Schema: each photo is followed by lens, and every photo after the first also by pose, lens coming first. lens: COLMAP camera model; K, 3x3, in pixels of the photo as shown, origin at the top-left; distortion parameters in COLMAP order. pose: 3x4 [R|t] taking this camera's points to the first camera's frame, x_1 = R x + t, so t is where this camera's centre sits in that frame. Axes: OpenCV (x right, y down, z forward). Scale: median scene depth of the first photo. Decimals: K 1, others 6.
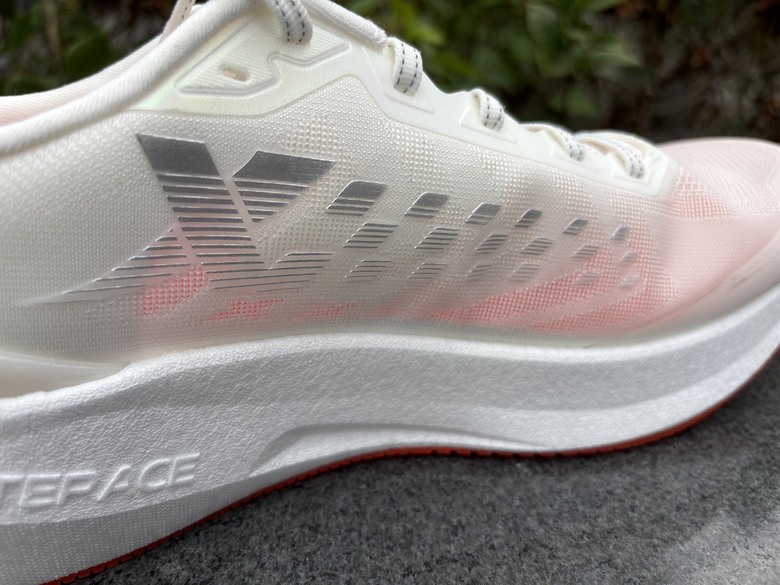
lens RADIAL K [[614.5, 0, 390.0], [0, 614.5, 292.5], [0, 0, 1]] dist [-0.051430, 0.012123]
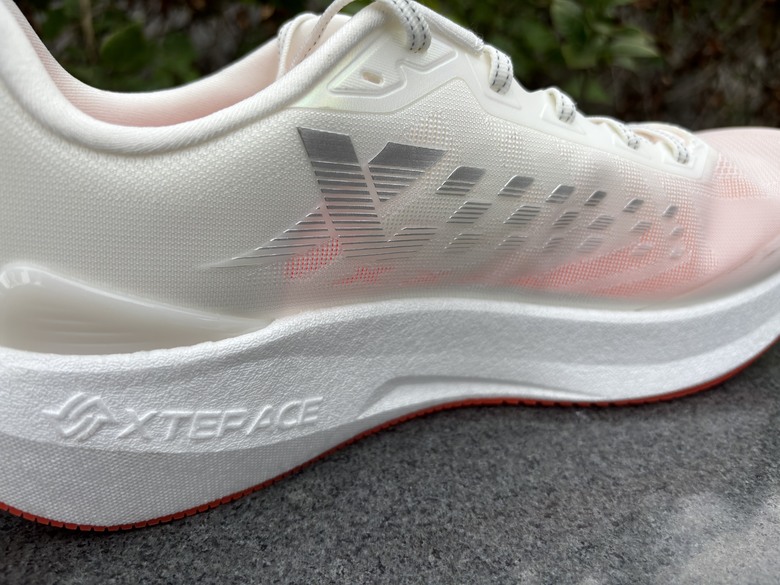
lens RADIAL K [[610.1, 0, 390.0], [0, 610.1, 292.5], [0, 0, 1]] dist [-0.035028, -0.004371]
pose [[0.999988, -0.004711, 0.001645, -0.167819], [0.004674, 0.999751, 0.021841, 0.031735], [-0.001747, -0.021833, 0.999760, -0.165251]]
